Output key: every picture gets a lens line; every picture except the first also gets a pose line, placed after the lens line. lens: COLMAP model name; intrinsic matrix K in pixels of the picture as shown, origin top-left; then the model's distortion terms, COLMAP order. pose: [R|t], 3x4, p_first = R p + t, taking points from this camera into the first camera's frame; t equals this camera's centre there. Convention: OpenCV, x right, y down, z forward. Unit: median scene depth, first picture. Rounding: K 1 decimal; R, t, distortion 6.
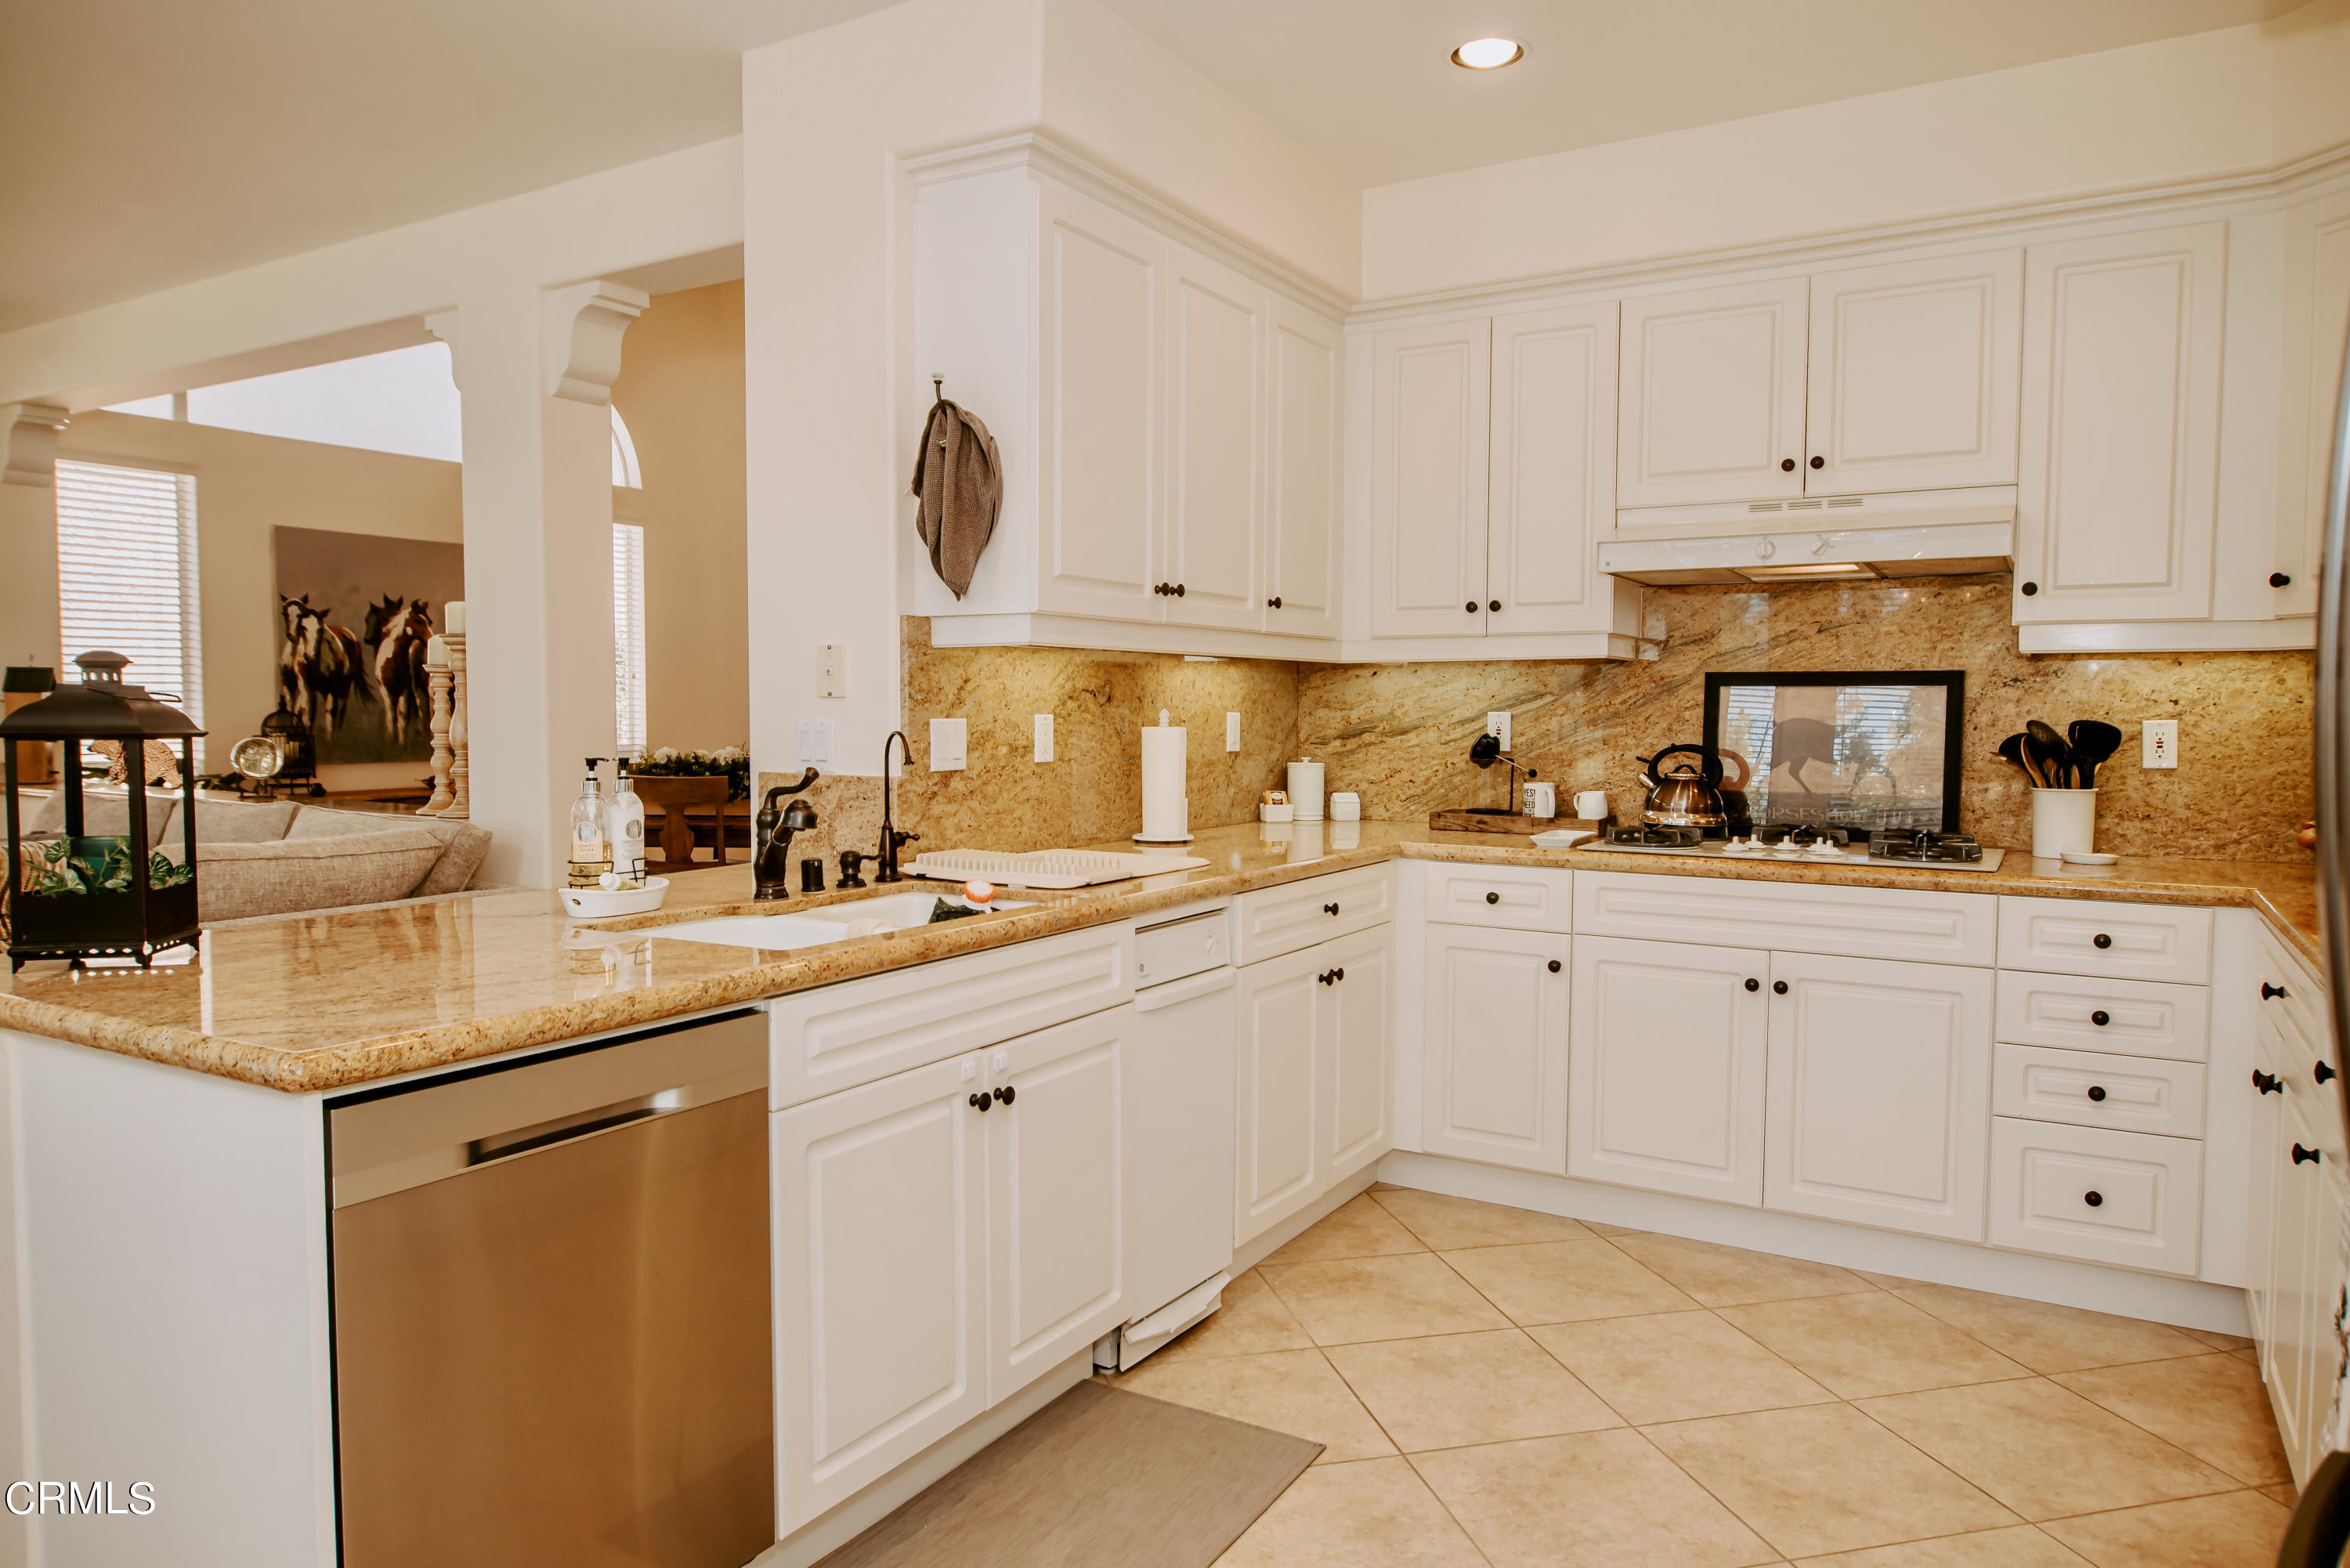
lens RADIAL K [[1523.0, 0, 1183.9], [0, 1523.0, 787.3], [0, 0, 1]] dist [-0.001444, -0.000582]
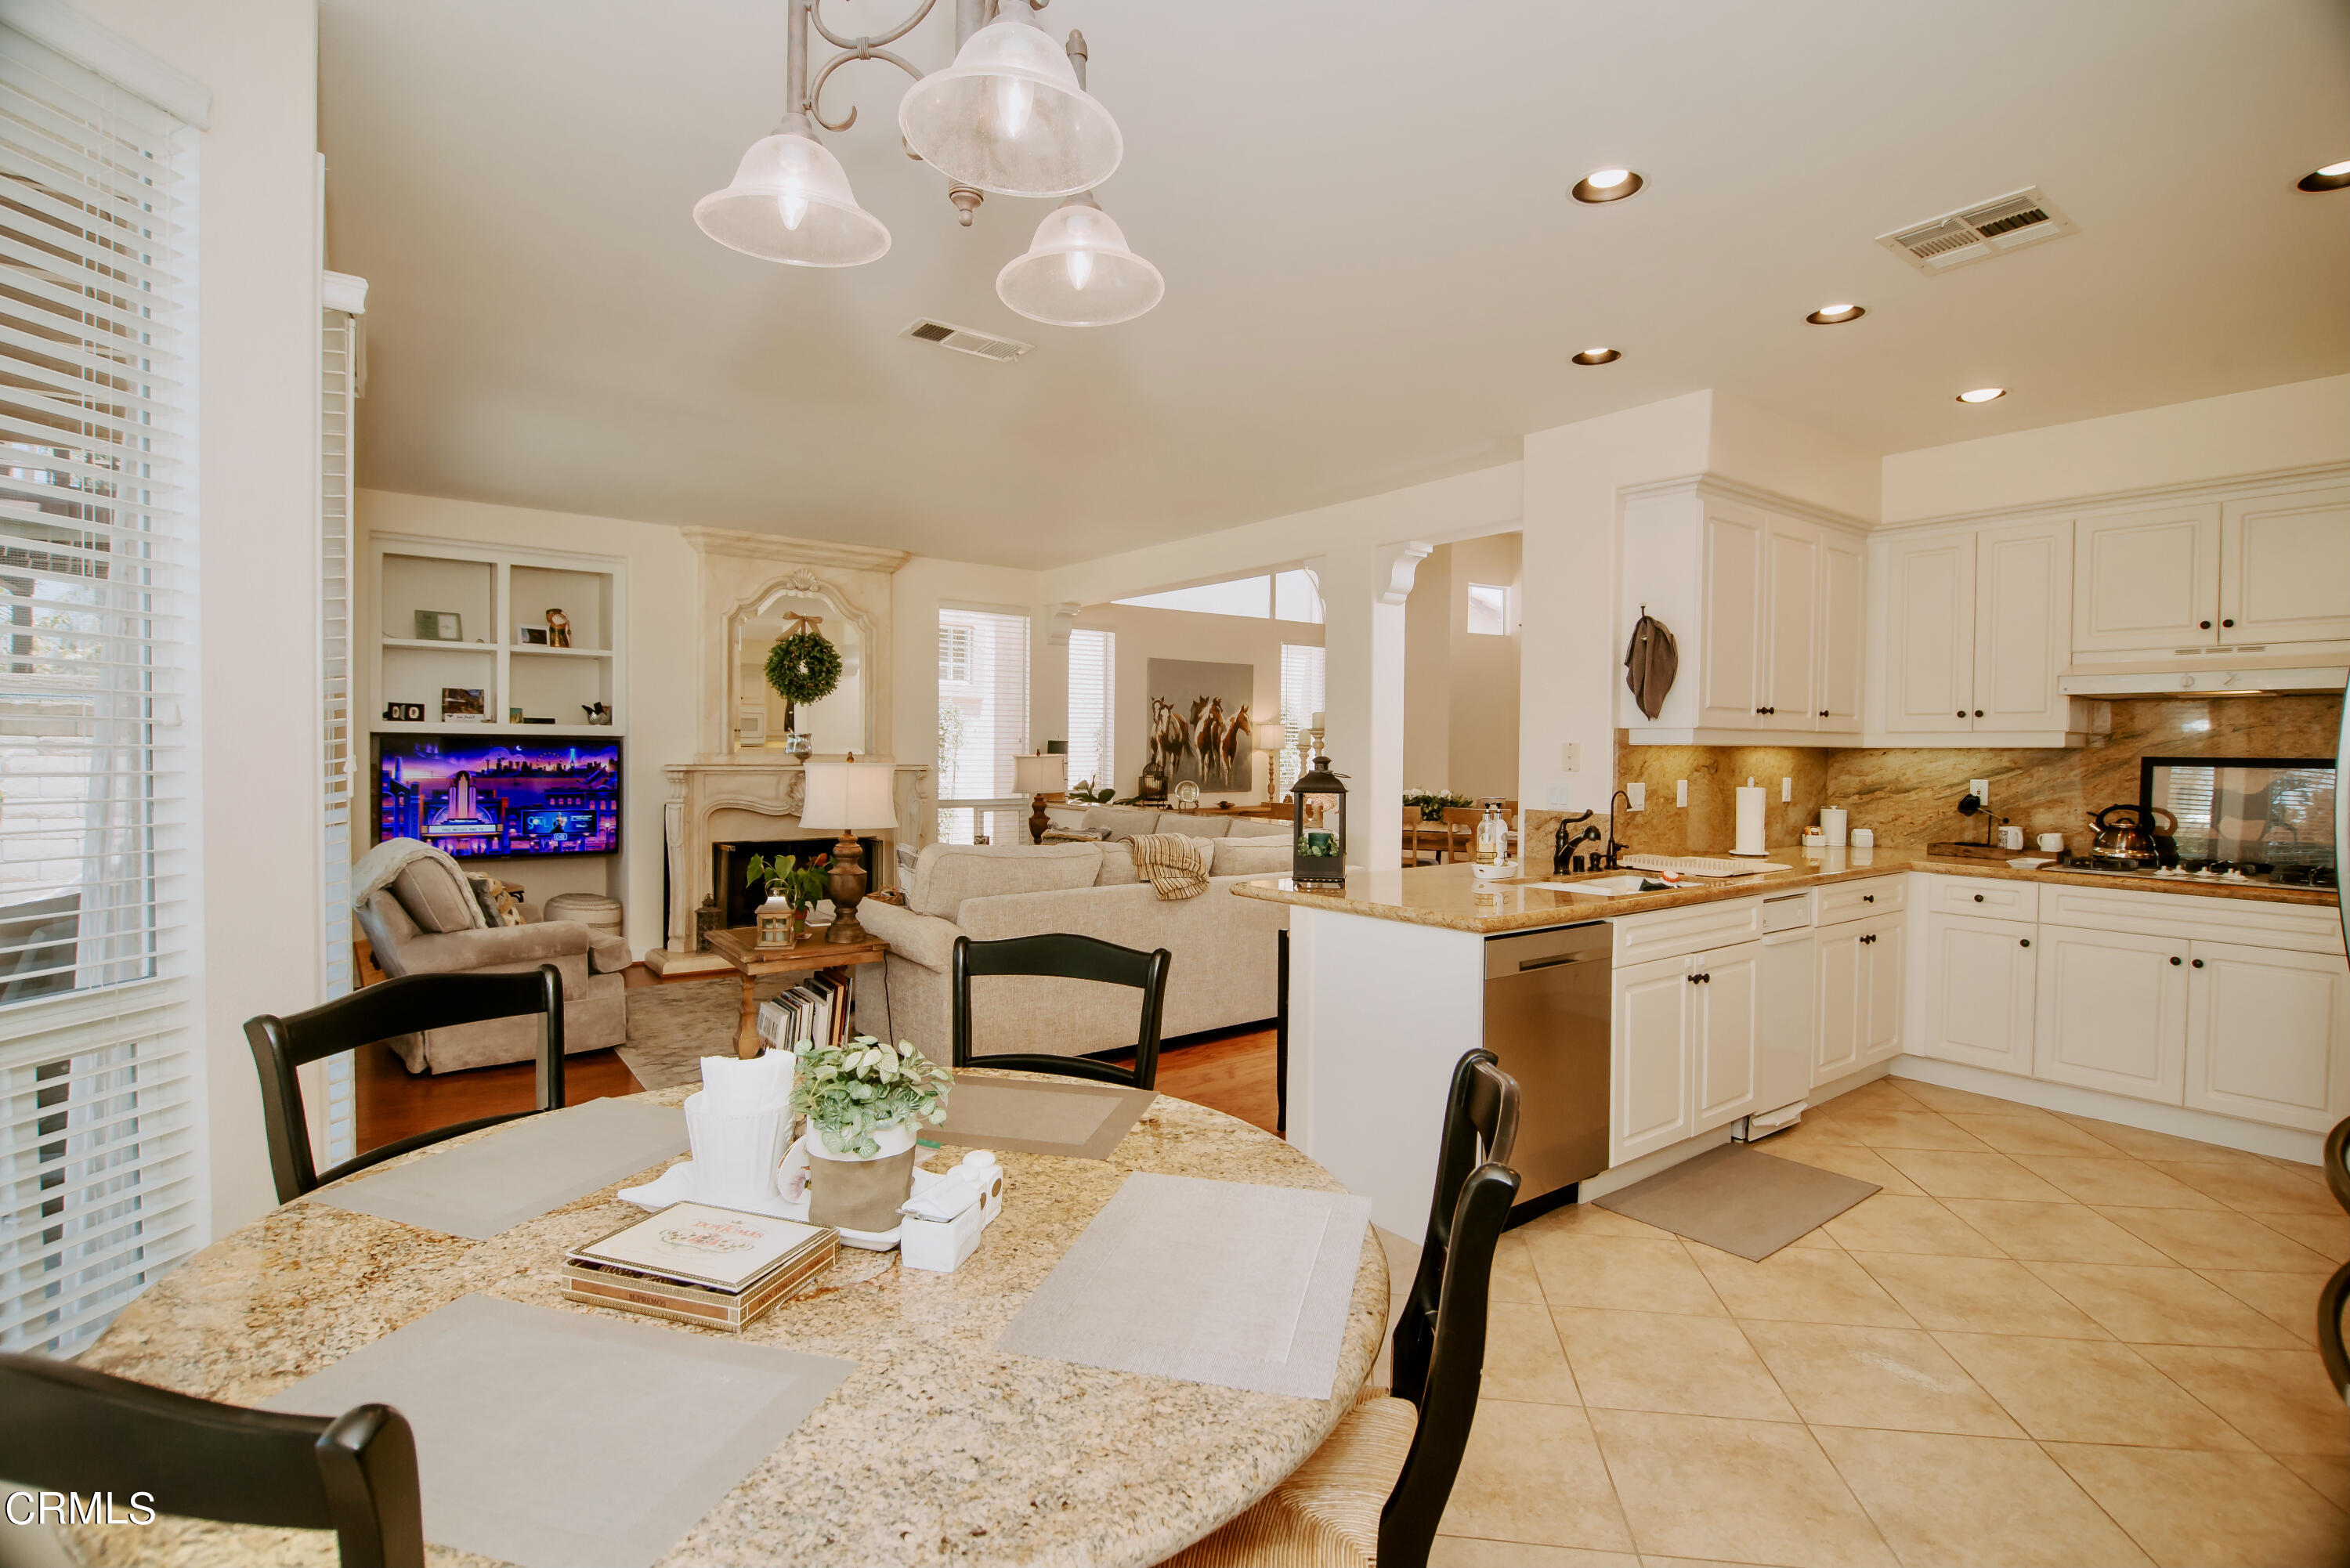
lens RADIAL K [[1142.3, 0, 1182.6], [0, 1142.3, 770.2], [0, 0, 1]] dist [-0.008194, -0.006220]
pose [[0.928066, 0.012564, -0.372205, -0.136425], [-0.025895, 0.999189, -0.030840, -0.003495], [0.371515, 0.038260, 0.927638, -0.439823]]
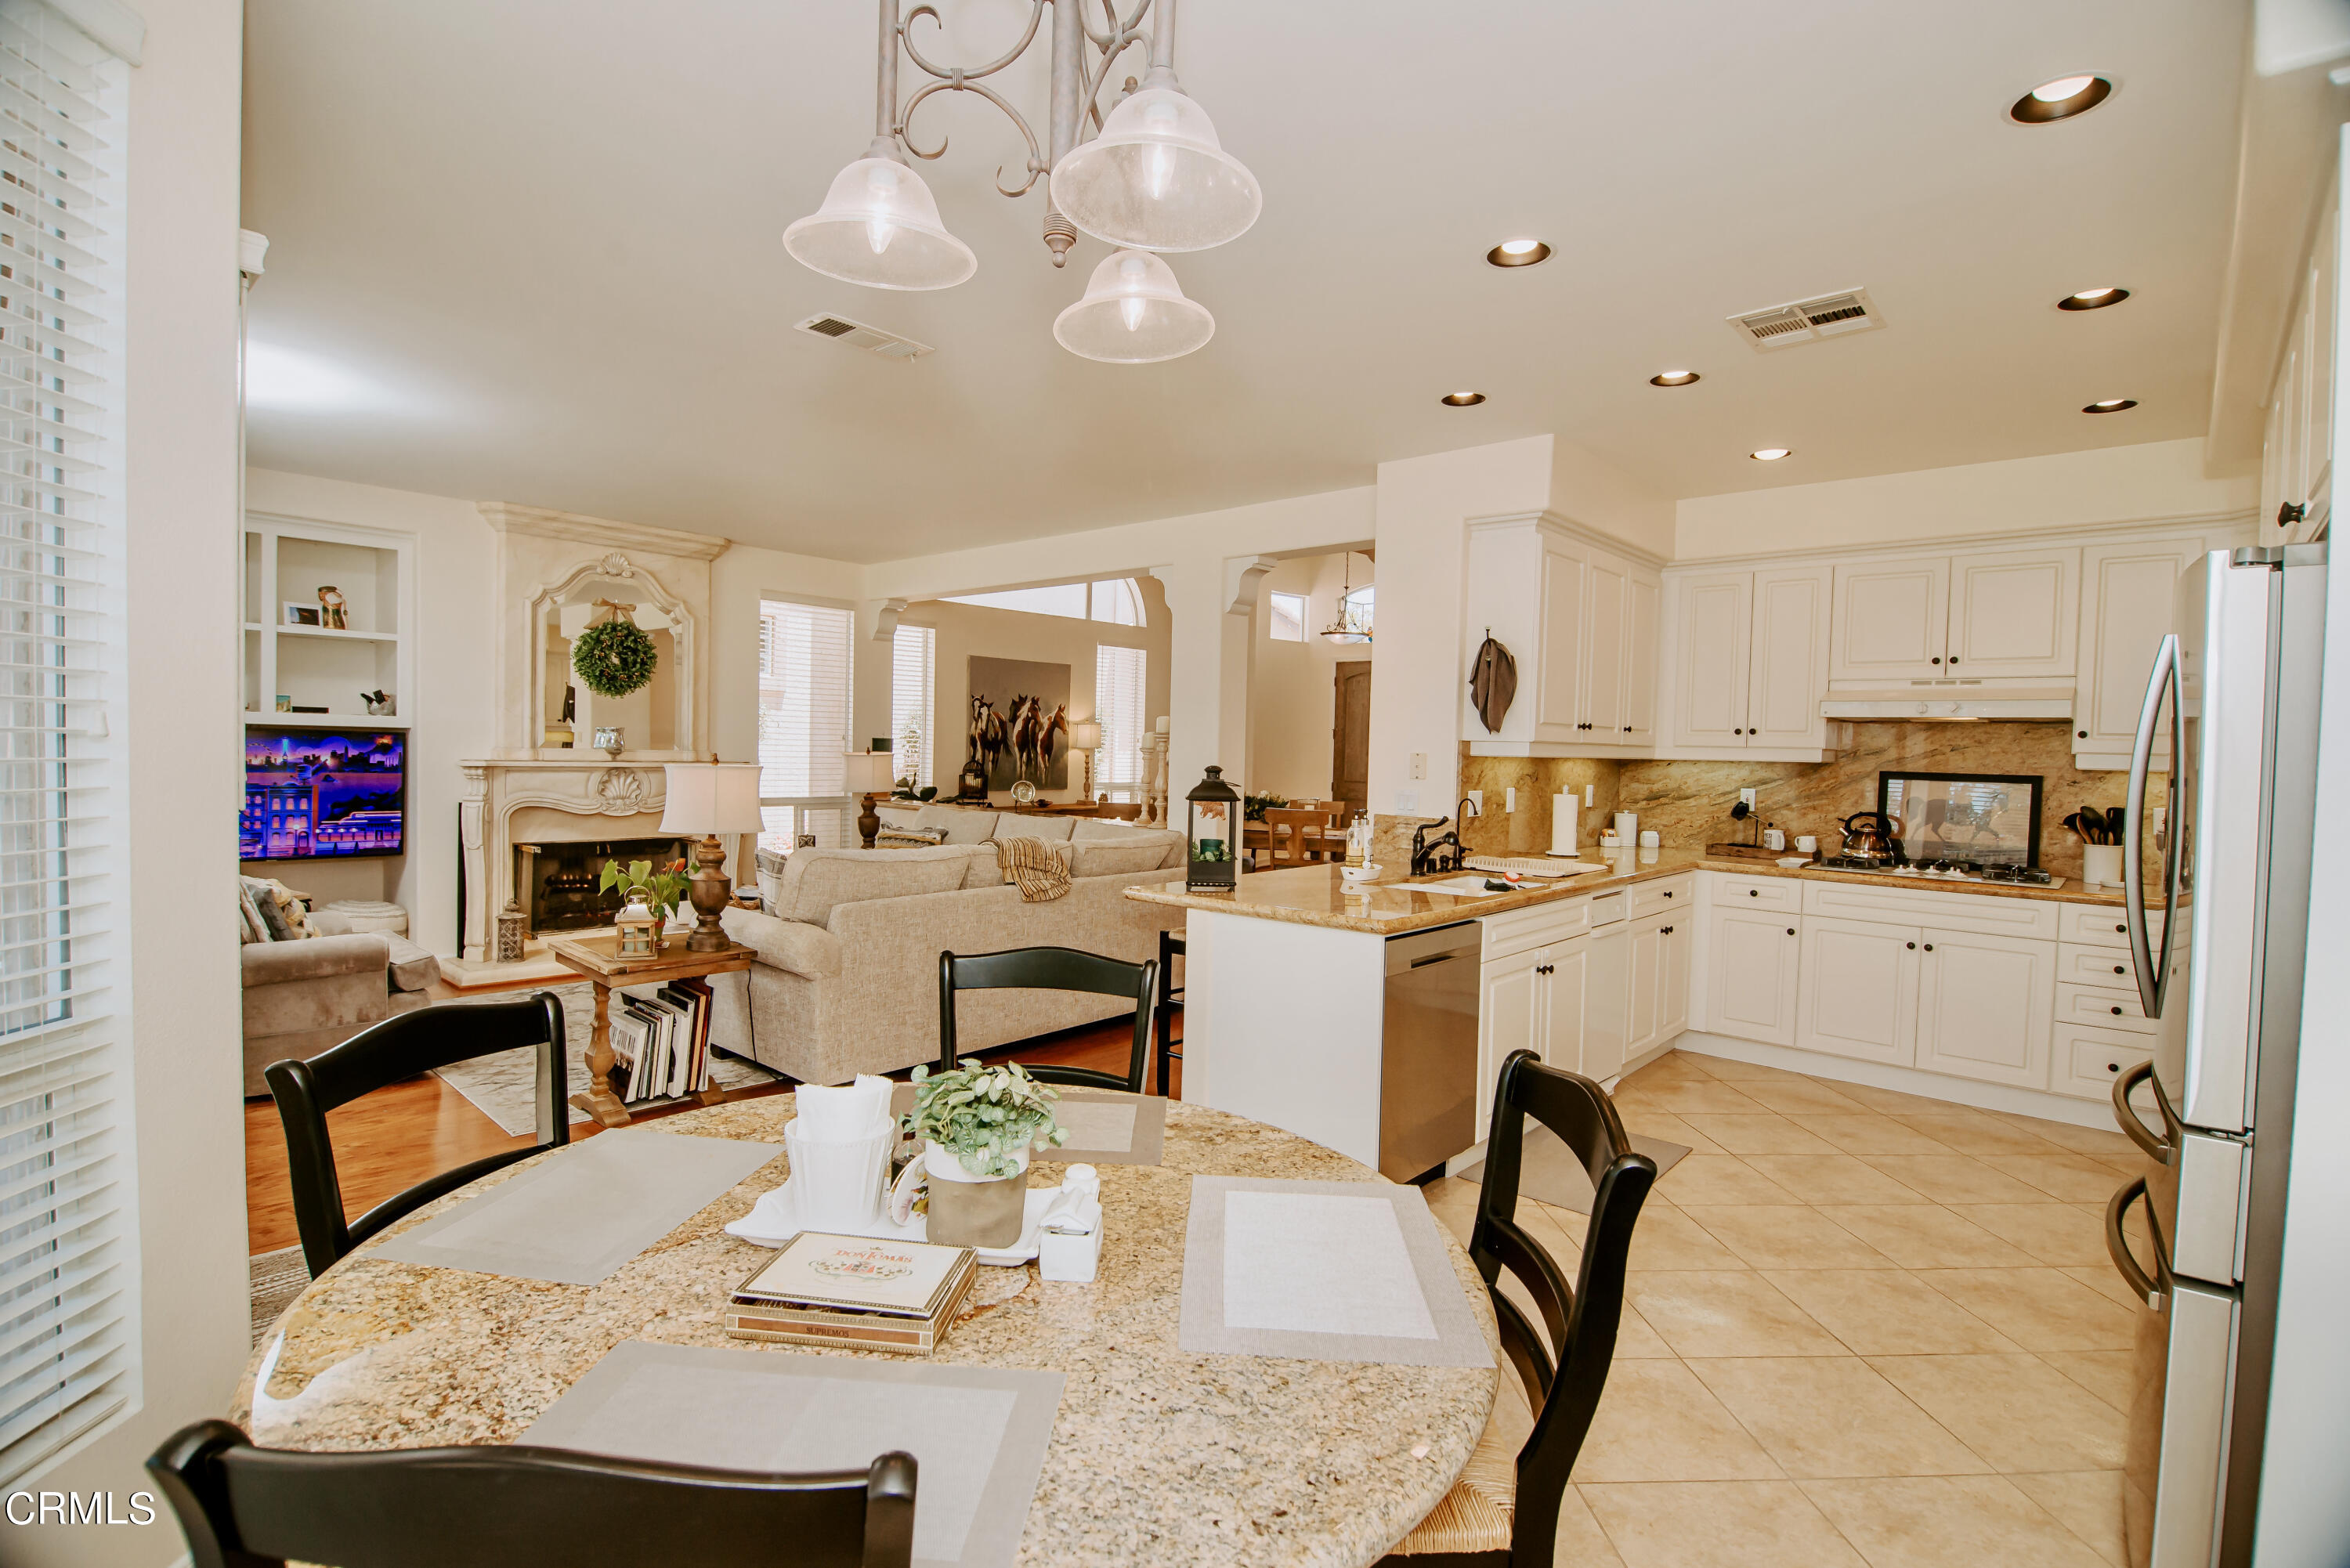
lens RADIAL K [[1132.5, 0, 1166.0], [0, 1132.5, 783.9], [0, 0, 1]] dist [-0.009671, -0.004546]
pose [[0.980768, 0.026189, -0.193412, -0.241603], [-0.030262, 0.999377, -0.018135, -0.013400], [0.192816, 0.023640, 0.980950, -0.493609]]
